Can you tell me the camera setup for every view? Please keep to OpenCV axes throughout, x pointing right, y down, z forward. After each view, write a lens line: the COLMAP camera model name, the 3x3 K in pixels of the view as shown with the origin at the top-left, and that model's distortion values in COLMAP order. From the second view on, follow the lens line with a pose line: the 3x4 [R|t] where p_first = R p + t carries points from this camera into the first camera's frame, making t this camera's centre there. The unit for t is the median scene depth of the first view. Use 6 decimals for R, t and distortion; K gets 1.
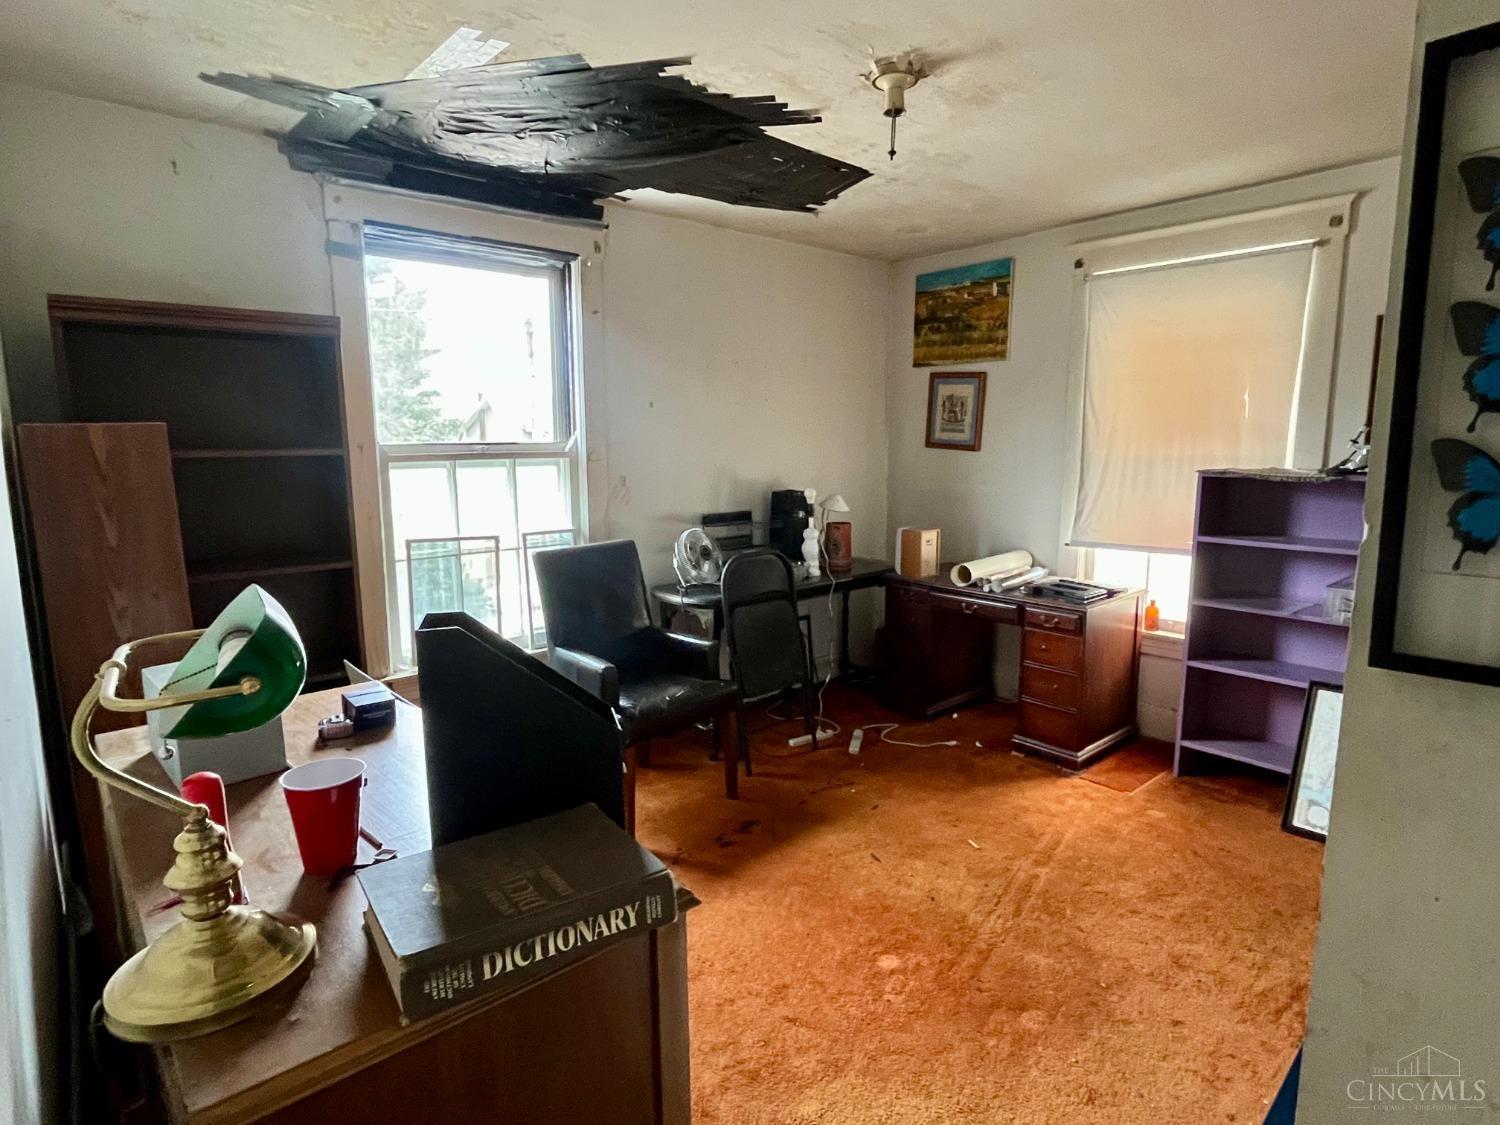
lens RADIAL K [[816.9, 0, 738.7], [0, 816.9, 564.8], [0, 0, 1]] dist [-0.000906, -0.003177]
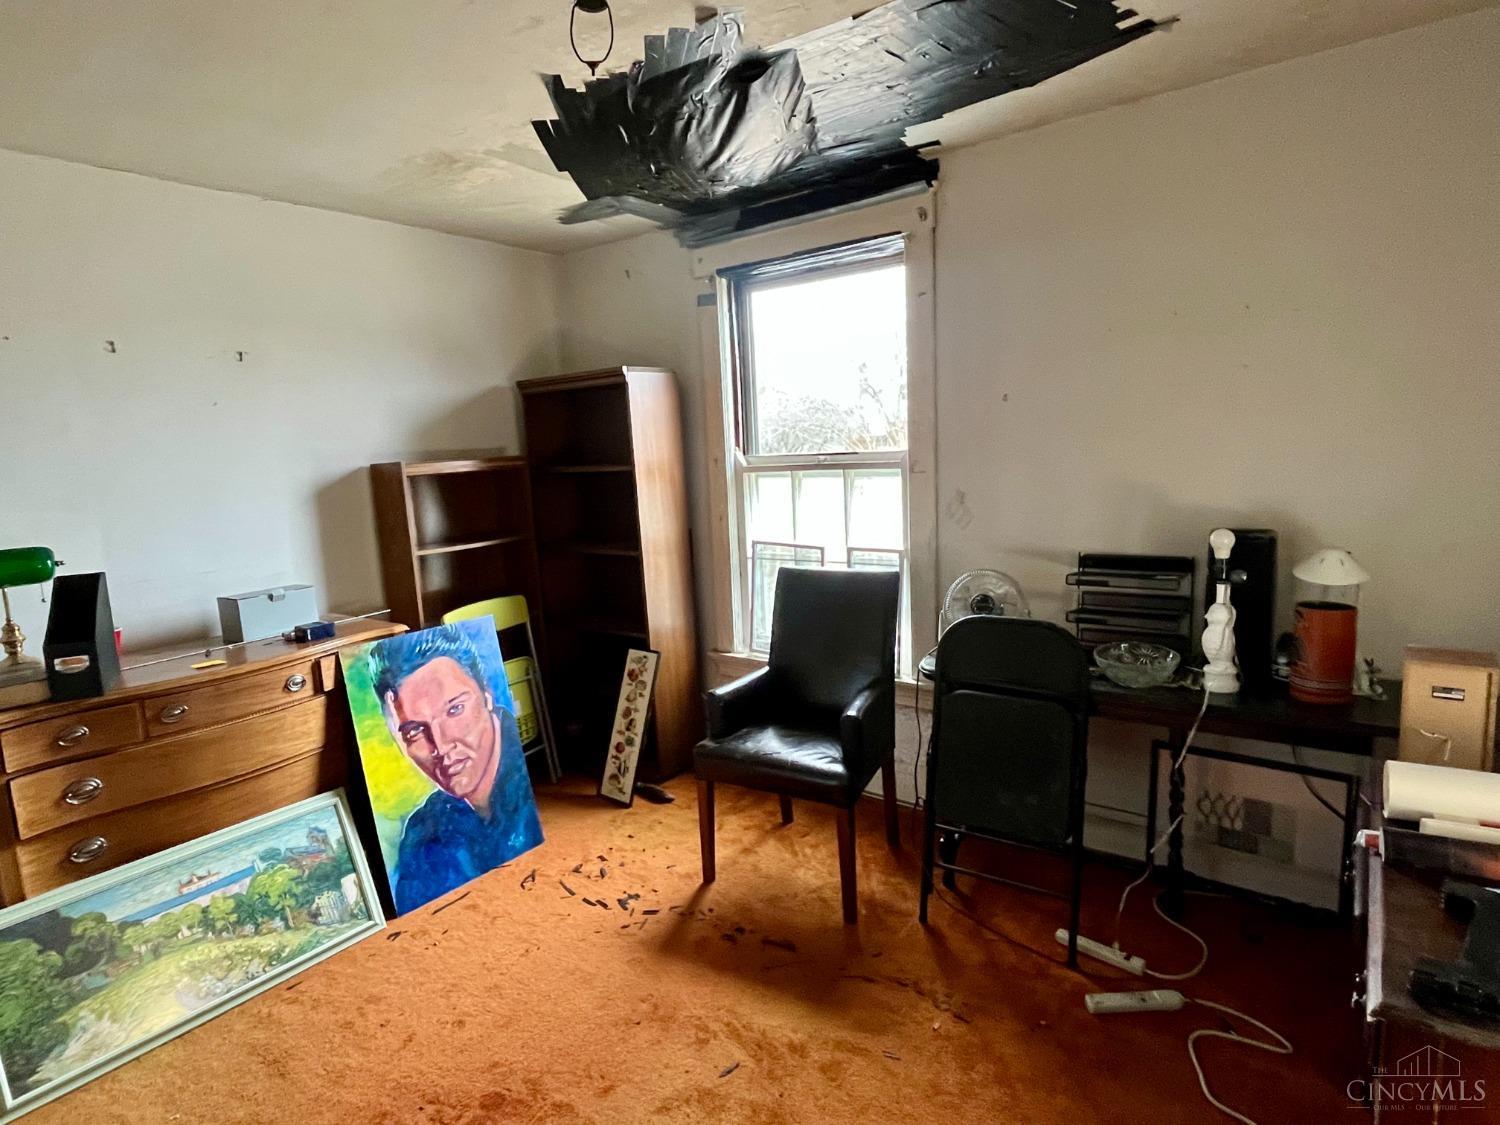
lens RADIAL K [[816.9, 0, 741.4], [0, 816.9, 562.4], [0, 0, 1]] dist [-0.000906, -0.003177]
pose [[0.207406, 0.135909, -0.968768, 0.648281], [-0.106013, 0.987593, 0.115853, -0.120951], [0.972494, 0.078673, 0.219241, 0.685046]]
